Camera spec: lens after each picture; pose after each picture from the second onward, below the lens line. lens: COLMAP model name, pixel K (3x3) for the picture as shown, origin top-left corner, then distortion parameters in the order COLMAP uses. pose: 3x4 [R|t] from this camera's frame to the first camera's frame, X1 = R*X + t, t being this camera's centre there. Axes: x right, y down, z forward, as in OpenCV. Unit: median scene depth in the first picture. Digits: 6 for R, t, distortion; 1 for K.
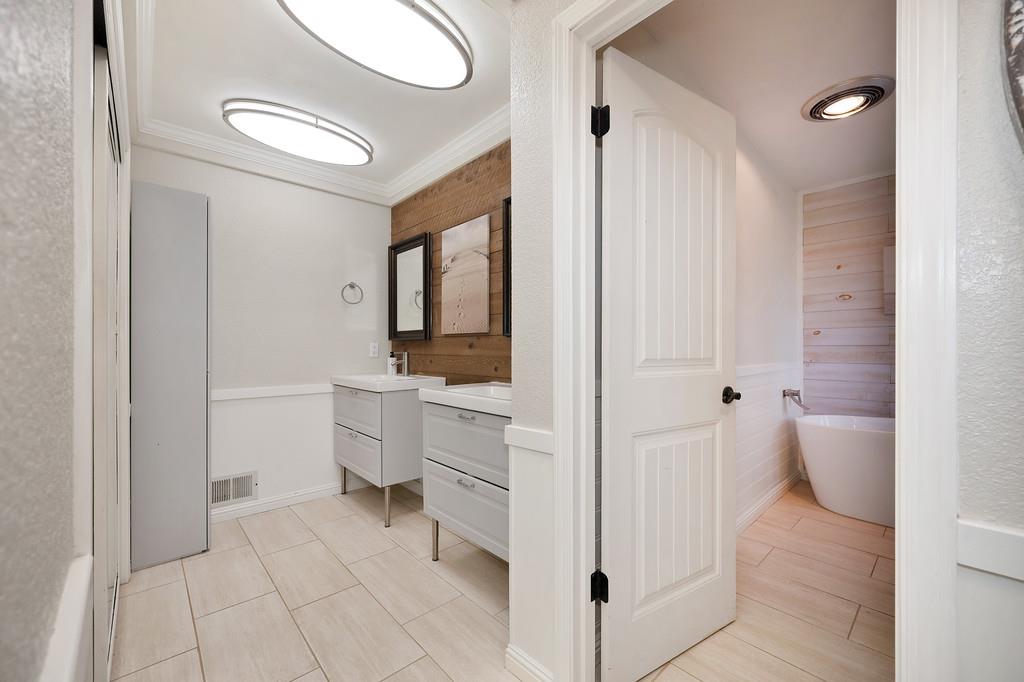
lens RADIAL K [[407.7, 0, 515.1], [0, 407.7, 346.3], [0, 0, 1]] dist [0.001660, -0.000159]
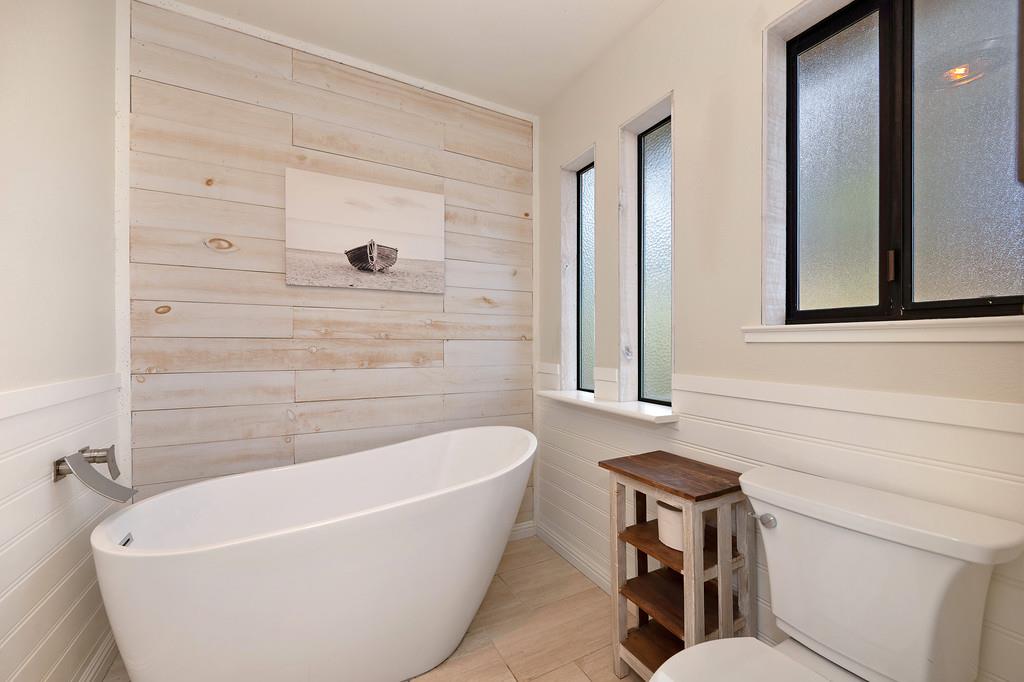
lens RADIAL K [[407.7, 0, 517.7], [0, 407.7, 345.5], [0, 0, 1]] dist [0.001660, -0.000159]
pose [[0.247881, -0.003583, 0.968784, 0.388361], [-0.005564, 0.999971, 0.005122, 0.003635], [-0.968774, -0.006660, 0.247854, 0.491537]]
